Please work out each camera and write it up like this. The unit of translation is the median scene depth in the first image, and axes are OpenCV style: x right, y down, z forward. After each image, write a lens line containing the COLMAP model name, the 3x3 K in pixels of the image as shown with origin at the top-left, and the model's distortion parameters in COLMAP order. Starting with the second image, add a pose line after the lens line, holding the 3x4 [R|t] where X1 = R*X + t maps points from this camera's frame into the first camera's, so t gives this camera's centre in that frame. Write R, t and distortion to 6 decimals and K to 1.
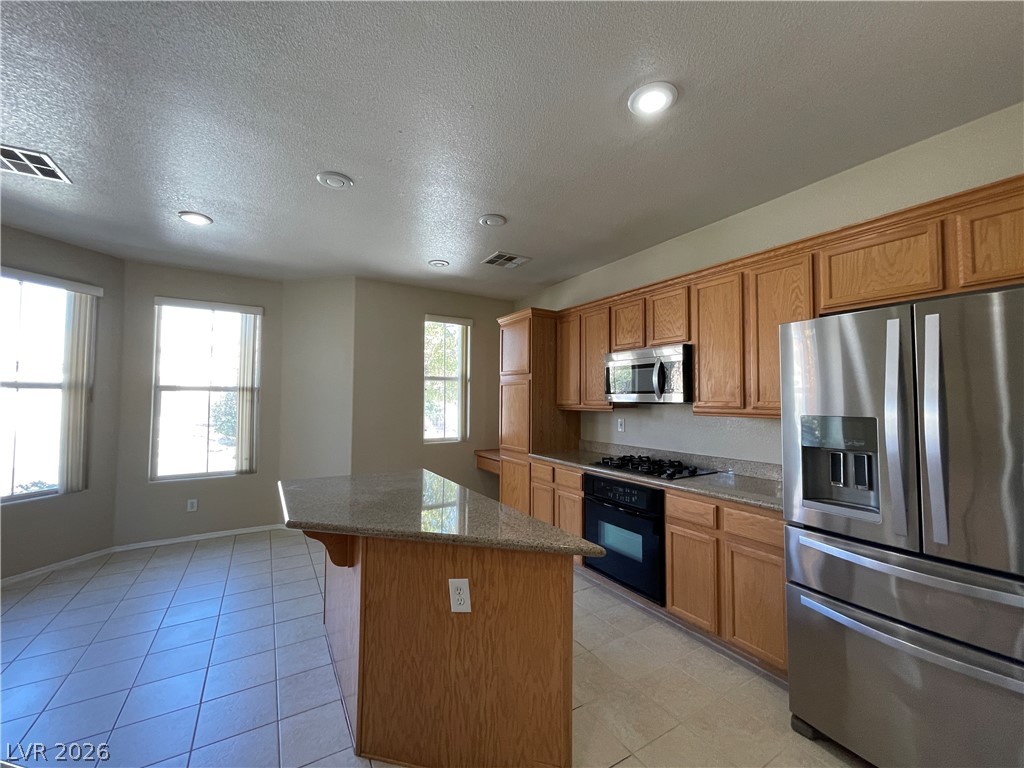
lens RADIAL K [[414.7, 0, 519.3], [0, 414.7, 383.0], [0, 0, 1]] dist [0.000234, 0.001452]
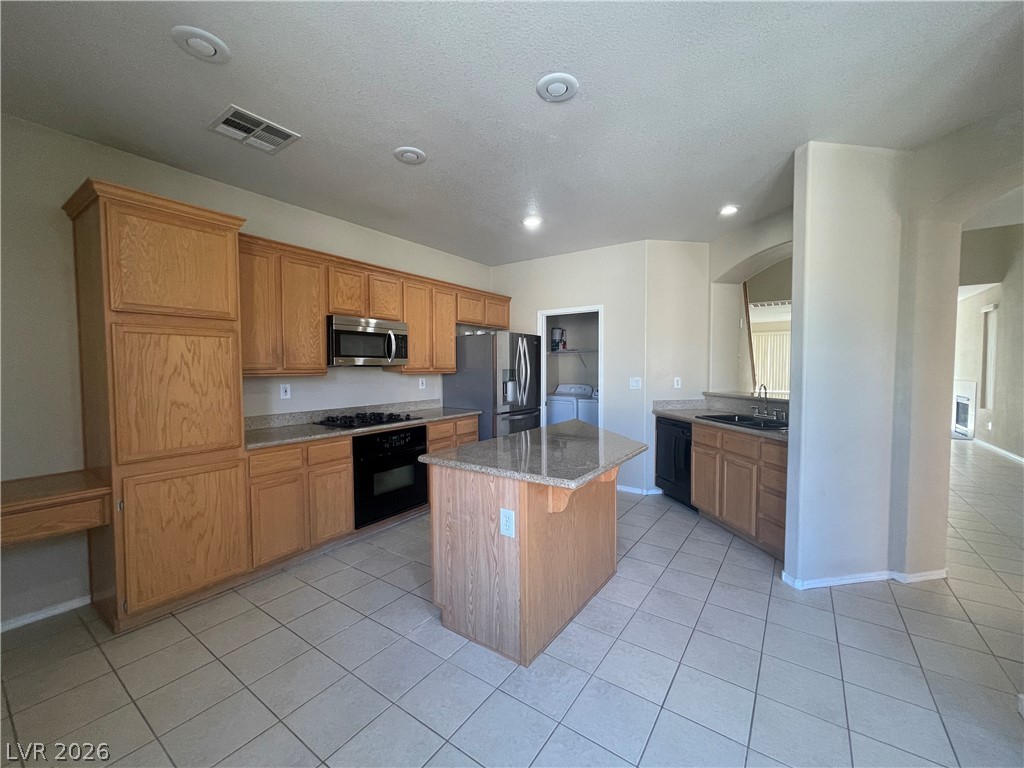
lens RADIAL K [[414.7, 0, 513.1], [0, 414.7, 380.7], [0, 0, 1]] dist [0.000234, 0.001452]
pose [[-0.385648, -0.031669, 0.922102, -0.914429], [-0.030019, 0.999312, 0.021766, 0.052244], [-0.922157, -0.019287, -0.386334, 1.062673]]
